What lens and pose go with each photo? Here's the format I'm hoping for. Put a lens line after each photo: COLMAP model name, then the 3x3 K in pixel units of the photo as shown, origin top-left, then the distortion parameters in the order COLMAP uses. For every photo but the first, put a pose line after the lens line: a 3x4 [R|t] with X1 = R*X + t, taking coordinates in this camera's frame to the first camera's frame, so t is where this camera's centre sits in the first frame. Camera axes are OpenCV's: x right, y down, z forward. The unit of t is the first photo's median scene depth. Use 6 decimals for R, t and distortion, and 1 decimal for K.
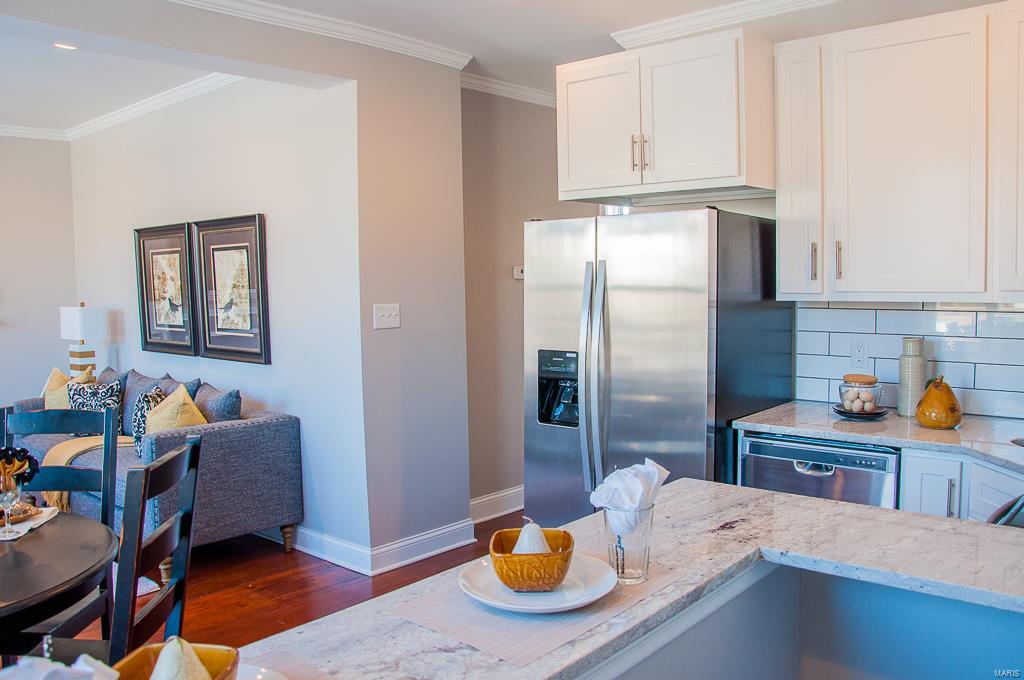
lens RADIAL K [[840.8, 0, 512.0], [0, 840.8, 340.0], [0, 0, 1]] dist [-0.160160, 0.123117]
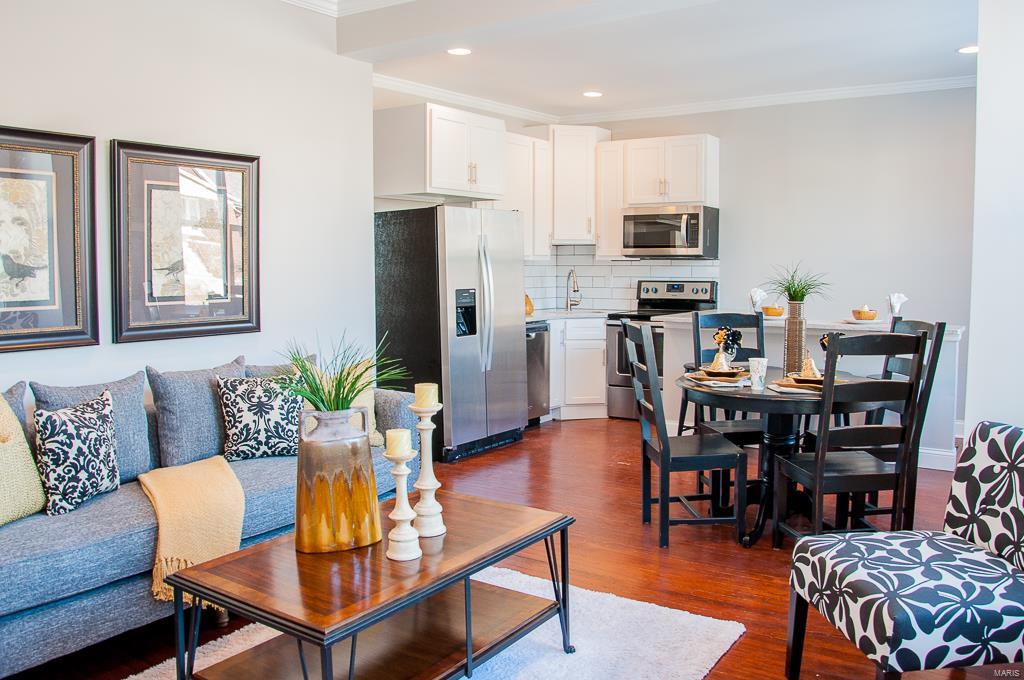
lens RADIAL K [[840.8, 0, 512.0], [0, 840.8, 340.0], [0, 0, 1]] dist [-0.160160, 0.123117]
pose [[-0.116246, -0.072576, 0.990565, -1.089937], [0.079927, 0.993409, 0.082164, -0.010897], [-0.989999, 0.088724, -0.109679, 0.771324]]
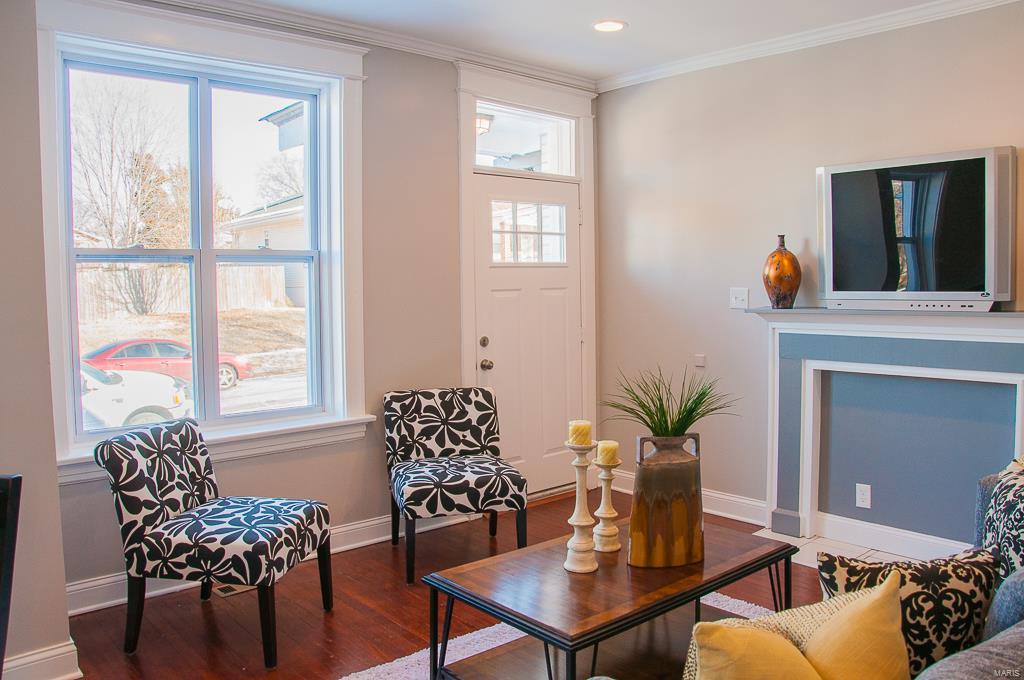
lens RADIAL K [[803.7, 0, 530.5], [0, 803.7, 335.8], [0, 0, 1]] dist [-0.153553, 0.100607]
pose [[-0.113050, 0.082170, -0.990186, -0.103315], [-0.059996, 0.994191, 0.089352, -0.040803], [0.991776, 0.069508, -0.107464, 0.788630]]
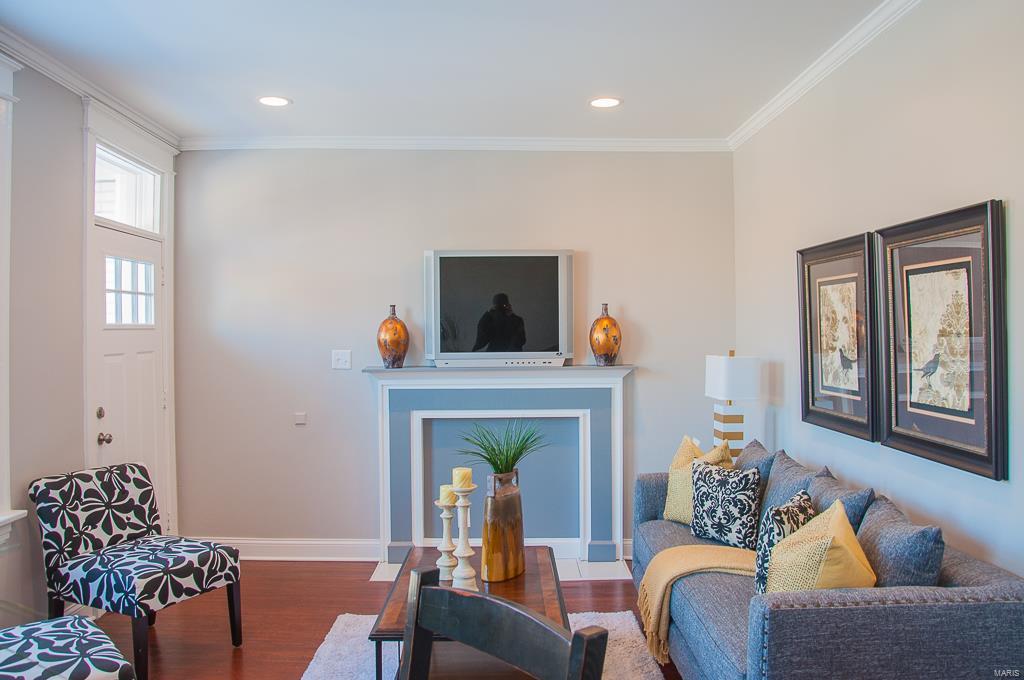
lens RADIAL K [[803.7, 0, 530.5], [0, 803.7, 335.8], [0, 0, 1]] dist [-0.153553, 0.100607]
pose [[0.687536, 0.016184, -0.725970, -0.134213], [-0.060013, 0.997598, -0.034597, -0.026018], [0.723666, 0.067354, 0.686856, 0.400844]]
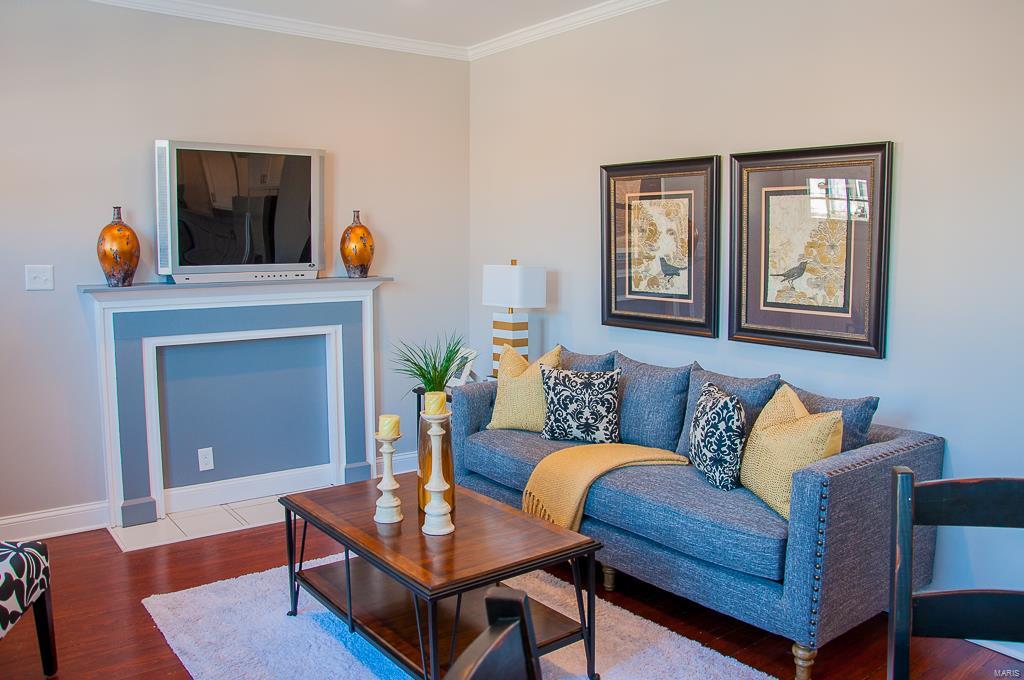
lens RADIAL K [[803.7, 0, 530.5], [0, 803.7, 335.8], [0, 0, 1]] dist [-0.153553, 0.100607]
pose [[0.985297, 0.039583, -0.166204, -0.442512], [-0.032789, 0.998519, 0.043423, -0.008047], [0.167676, -0.037335, 0.985135, 0.275049]]
